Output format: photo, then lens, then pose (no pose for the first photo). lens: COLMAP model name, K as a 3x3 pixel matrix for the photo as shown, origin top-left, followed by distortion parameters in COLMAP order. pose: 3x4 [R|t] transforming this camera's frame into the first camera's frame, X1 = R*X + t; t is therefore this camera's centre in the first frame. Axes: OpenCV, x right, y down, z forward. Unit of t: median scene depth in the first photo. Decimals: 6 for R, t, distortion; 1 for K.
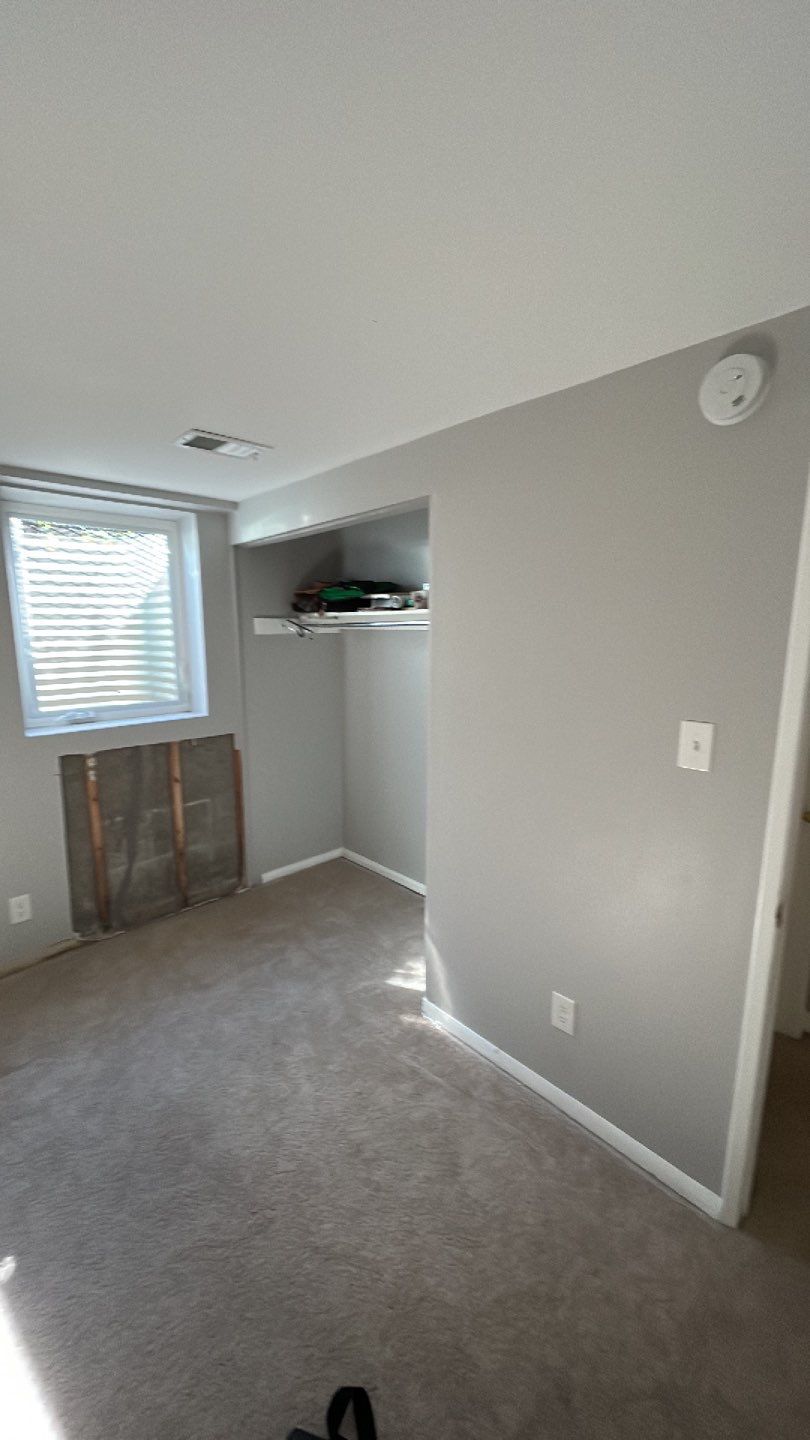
lens RADIAL K [[559.9, 0, 404.0], [0, 559.9, 724.5], [0, 0, 1]] dist [0.000236, 0.000516]
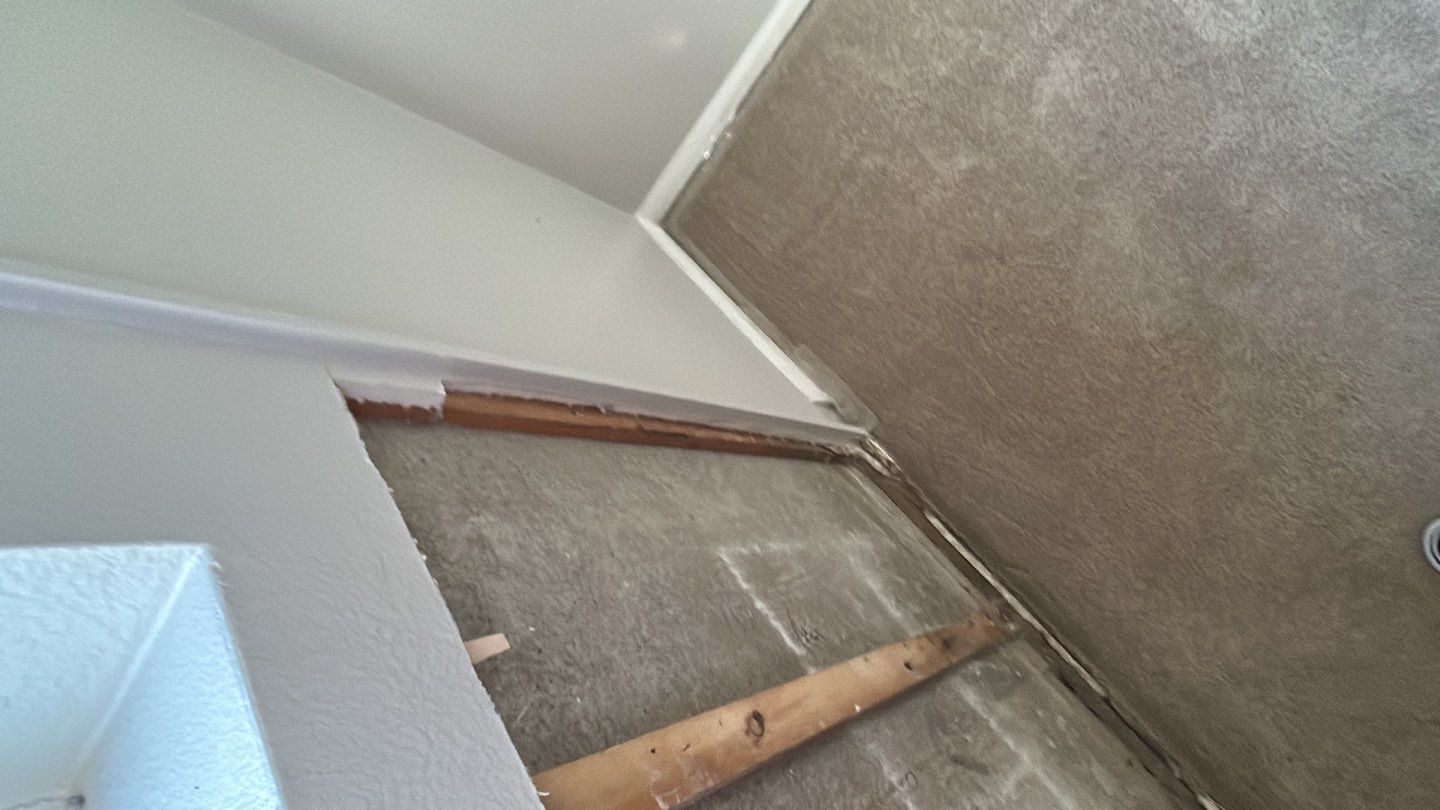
lens RADIAL K [[744.1, 0, 722.4], [0, 744.1, 410.1], [0, 0, 1]] dist [0.002059, -0.000056]
pose [[0.005120, -0.993514, 0.113597, -0.373396], [0.714942, 0.083062, 0.694232, -0.044509], [-0.699165, 0.077661, 0.710730, 0.929139]]
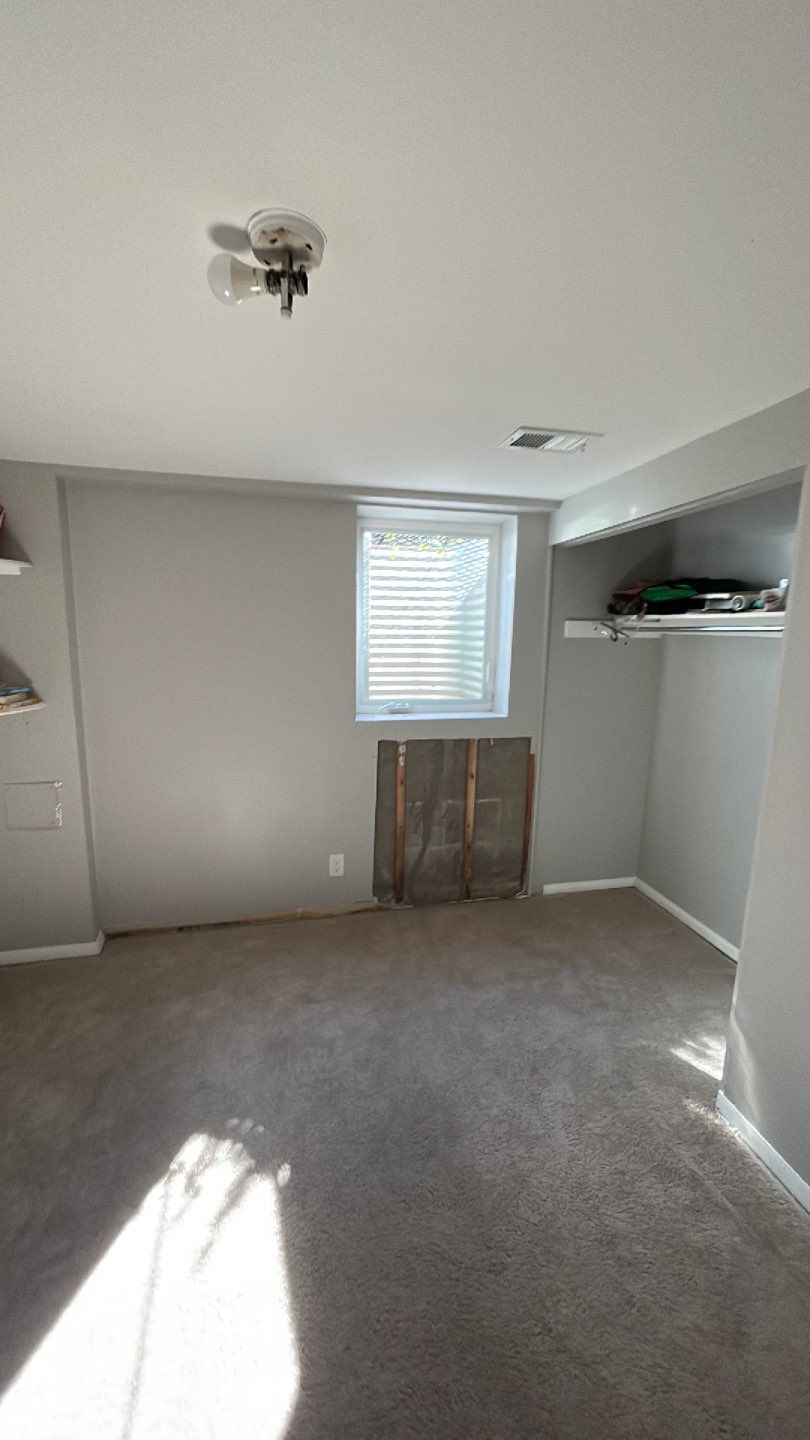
lens RADIAL K [[559.9, 0, 404.0], [0, 559.9, 724.5], [0, 0, 1]] dist [0.000236, 0.000516]
pose [[0.857391, 0.104015, -0.504045, -0.002313], [-0.105453, 0.994090, 0.025763, -0.009141], [0.503746, 0.031064, 0.863293, 0.042672]]
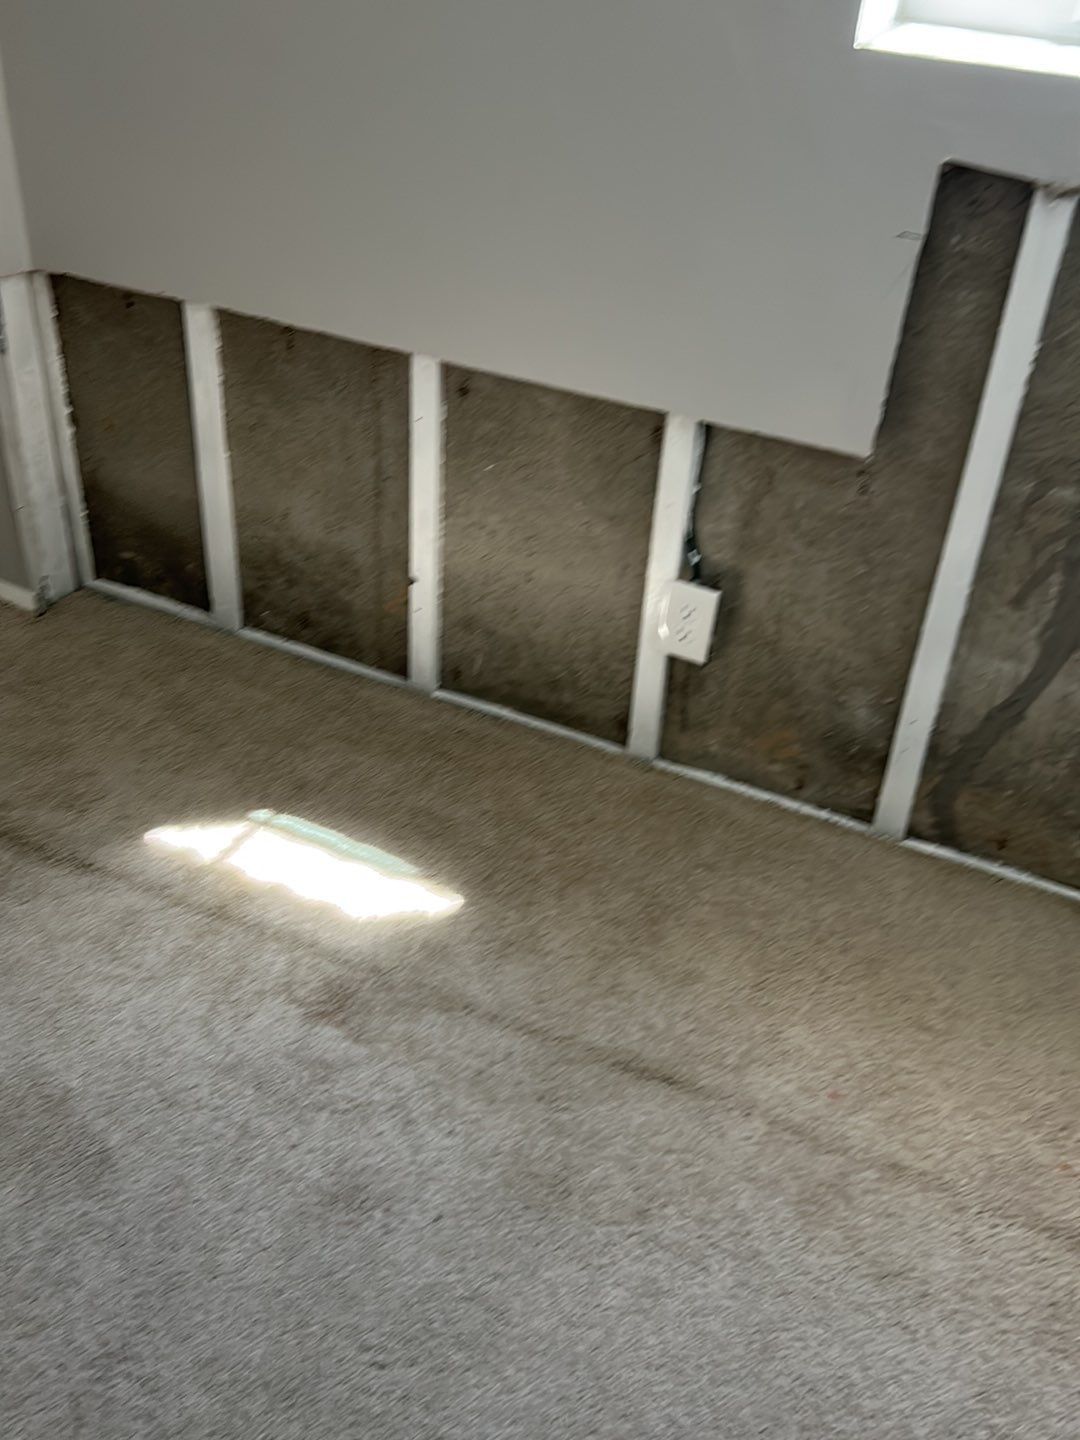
lens RADIAL K [[1369.9, 0, 544.8], [0, 1369.9, 733.4], [0, 0, 1]] dist [0.134928, -0.309451]
pose [[0.363879, 0.557400, -0.746255, -0.072465], [-0.224117, 0.830036, 0.510697, -0.007615], [0.904082, -0.018584, 0.426955, 0.526962]]
